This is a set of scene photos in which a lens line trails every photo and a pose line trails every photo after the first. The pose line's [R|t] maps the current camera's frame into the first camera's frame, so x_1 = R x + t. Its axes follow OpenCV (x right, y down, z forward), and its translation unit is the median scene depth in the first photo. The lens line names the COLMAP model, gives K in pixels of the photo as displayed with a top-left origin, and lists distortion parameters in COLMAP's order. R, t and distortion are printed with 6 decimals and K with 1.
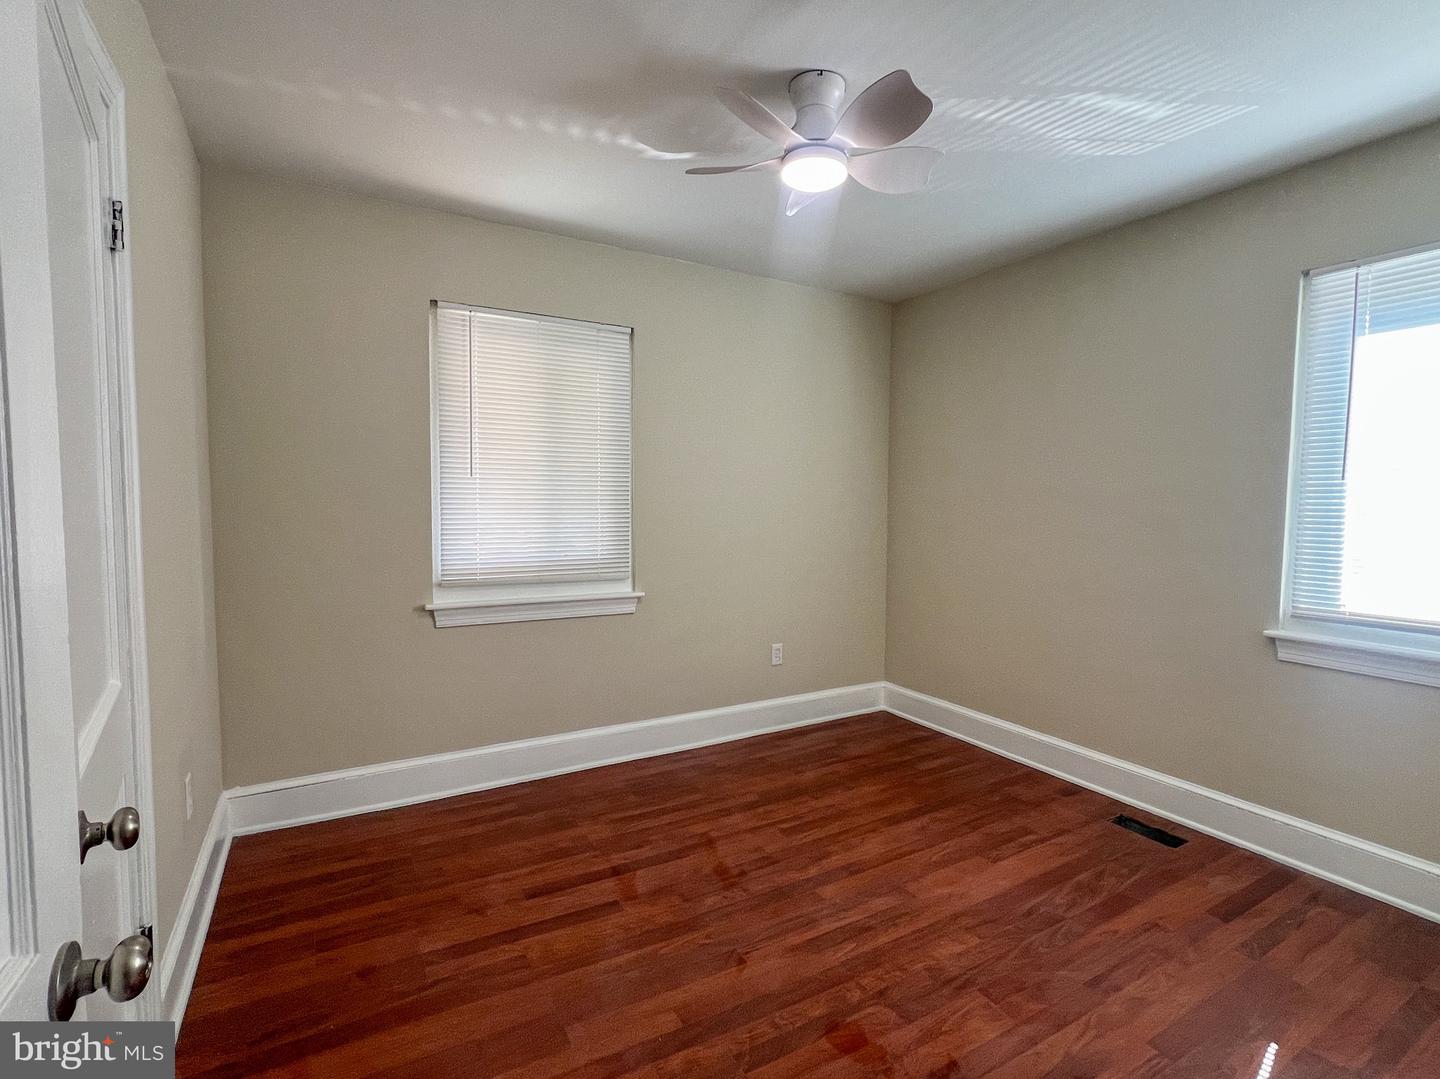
lens RADIAL K [[684.4, 0, 719.0], [0, 684.4, 538.8], [0, 0, 1]] dist [-0.001432, -0.000289]
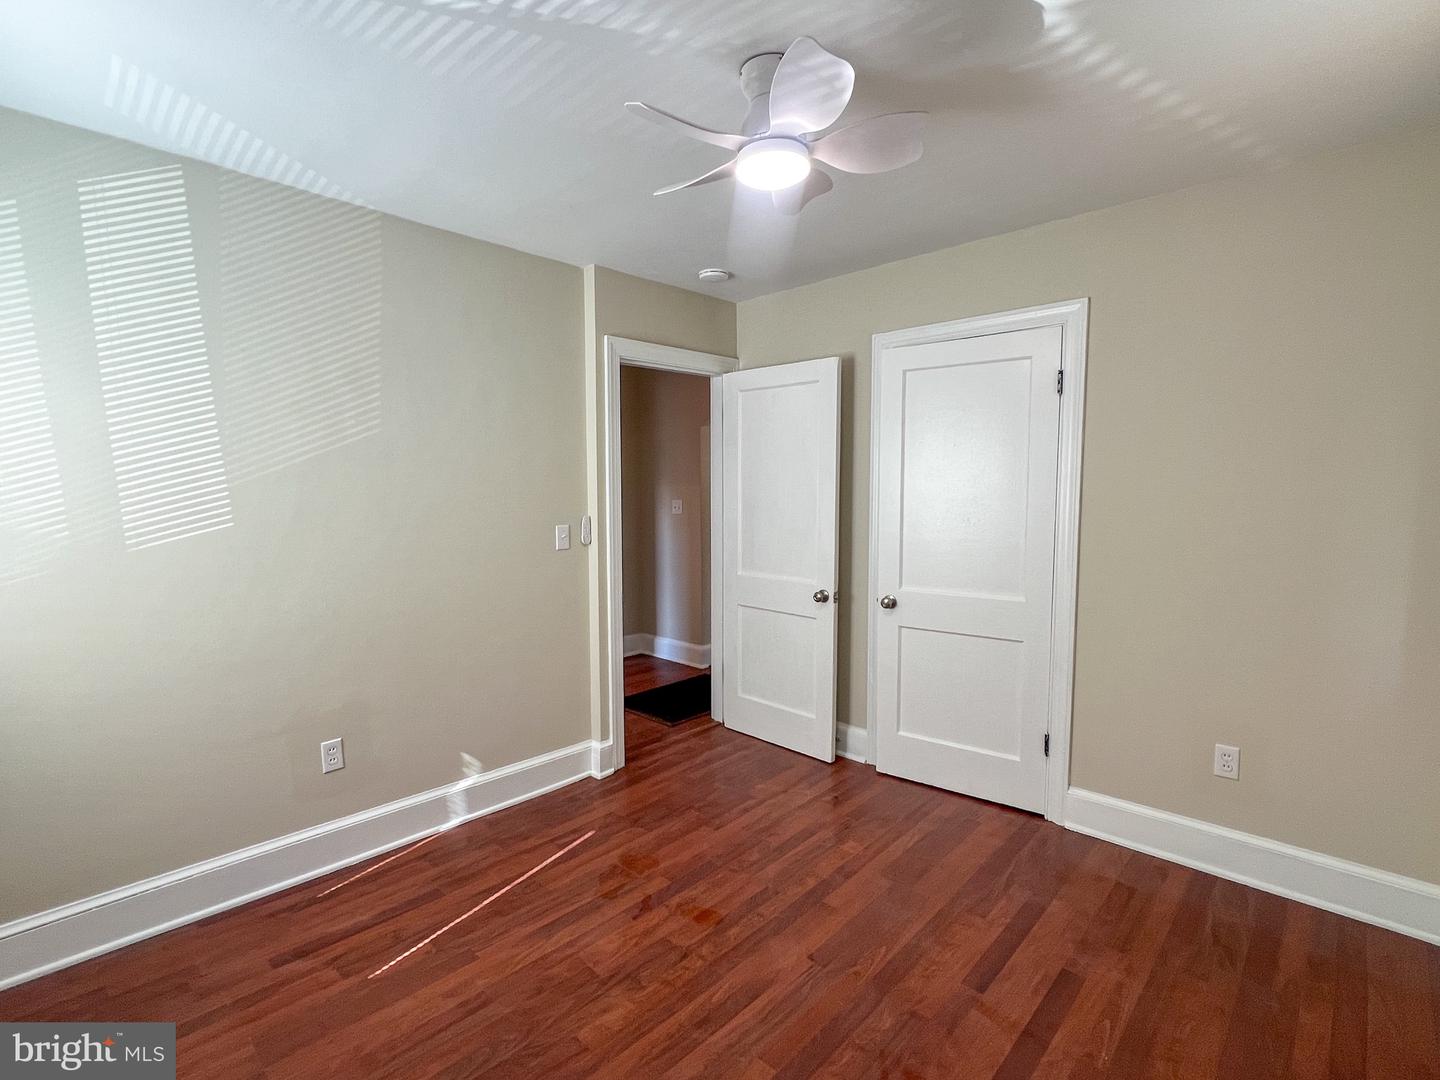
lens RADIAL K [[684.4, 0, 718.0], [0, 684.4, 540.6], [0, 0, 1]] dist [-0.001432, -0.000289]
pose [[-0.956866, 0.016111, -0.290082, 0.476958], [-0.024152, 0.990594, 0.134687, -0.174921], [0.289524, 0.135884, -0.947477, 1.895130]]
